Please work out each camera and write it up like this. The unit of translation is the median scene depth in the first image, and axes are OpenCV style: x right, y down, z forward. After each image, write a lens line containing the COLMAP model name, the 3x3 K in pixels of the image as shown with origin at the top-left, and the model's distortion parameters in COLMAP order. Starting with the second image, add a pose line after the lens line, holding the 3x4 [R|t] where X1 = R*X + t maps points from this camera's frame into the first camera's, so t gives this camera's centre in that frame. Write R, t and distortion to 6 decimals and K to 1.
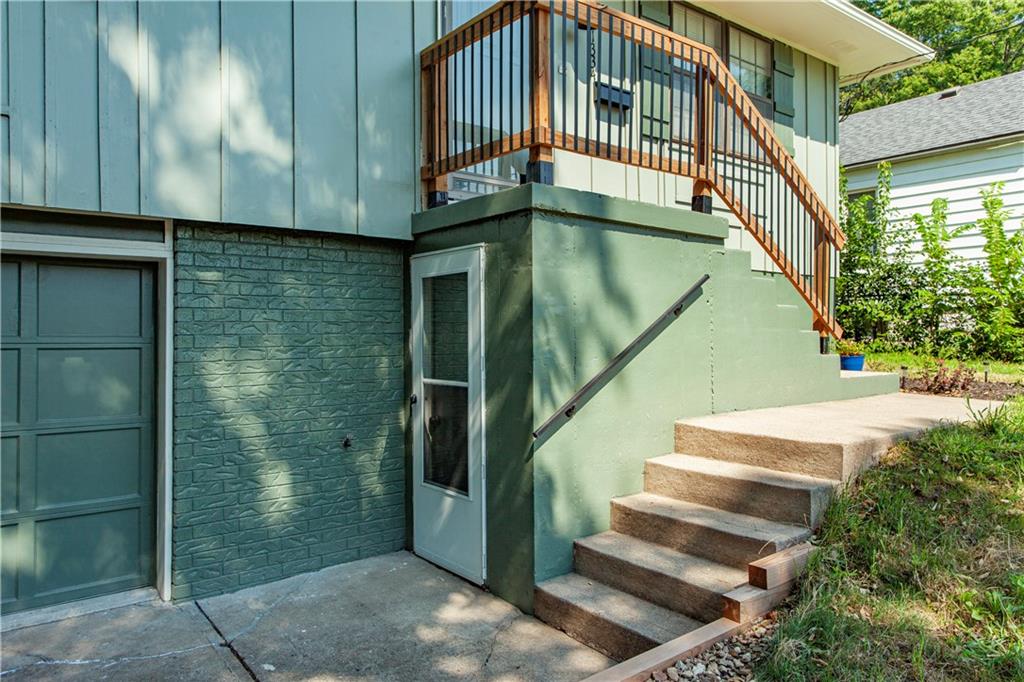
lens RADIAL K [[706.1, 0, 512.0], [0, 706.1, 341.0], [0, 0, 1]] dist [-0.001155, -0.000273]
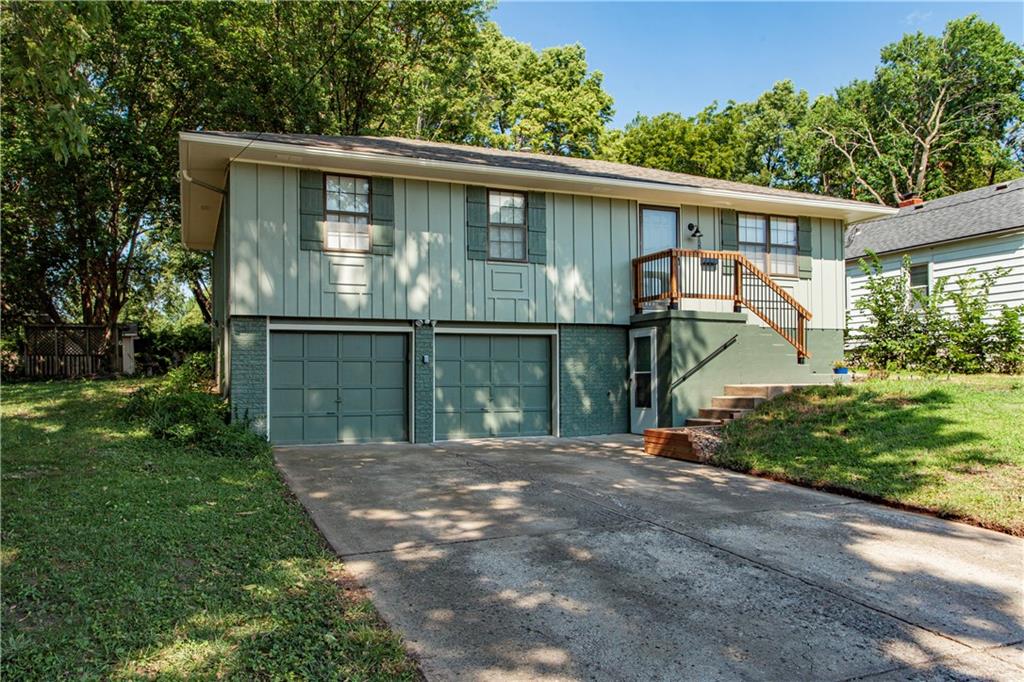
lens RADIAL K [[687.7, 0, 468.8], [0, 687.7, 379.5], [0, 0, 1]] dist [0.006304, 0.001477]
pose [[0.957356, -0.002463, -0.288899, 0.044458], [0.001387, 0.999991, -0.003928, 0.101092], [0.288906, 0.003360, 0.957352, -2.060631]]
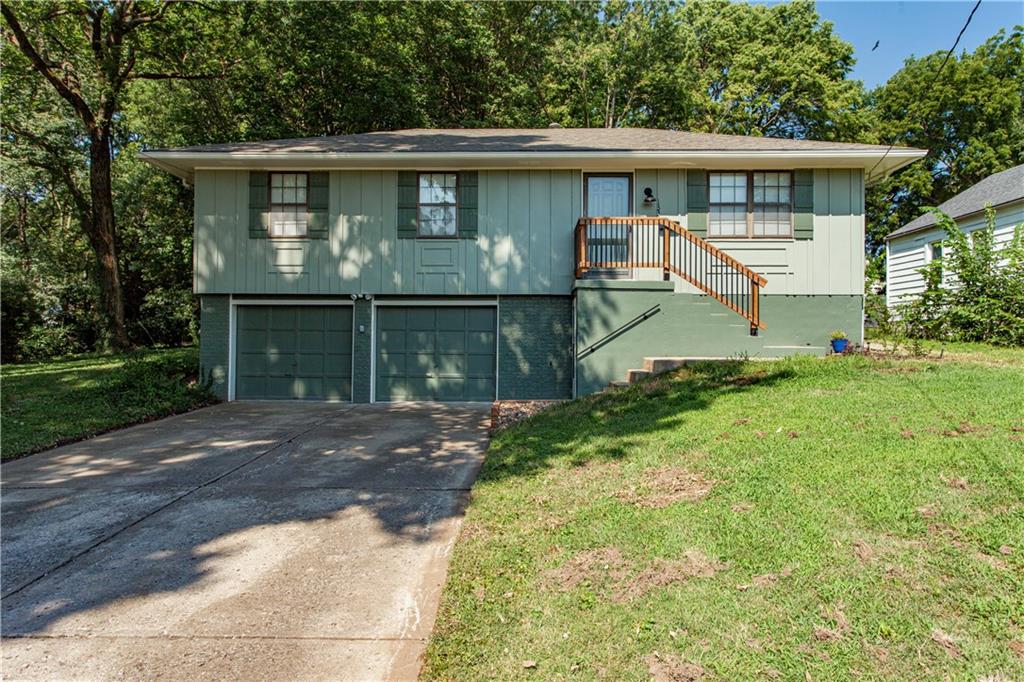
lens RADIAL K [[637.0, 0, 512.0], [0, 637.0, 341.0], [0, 0, 1]] dist [0.008099, 0.000725]
pose [[0.787411, 0.006393, -0.616395, 1.389932], [-0.011273, 0.999928, -0.004029, 0.066173], [0.616325, 0.010121, 0.787427, -1.306889]]
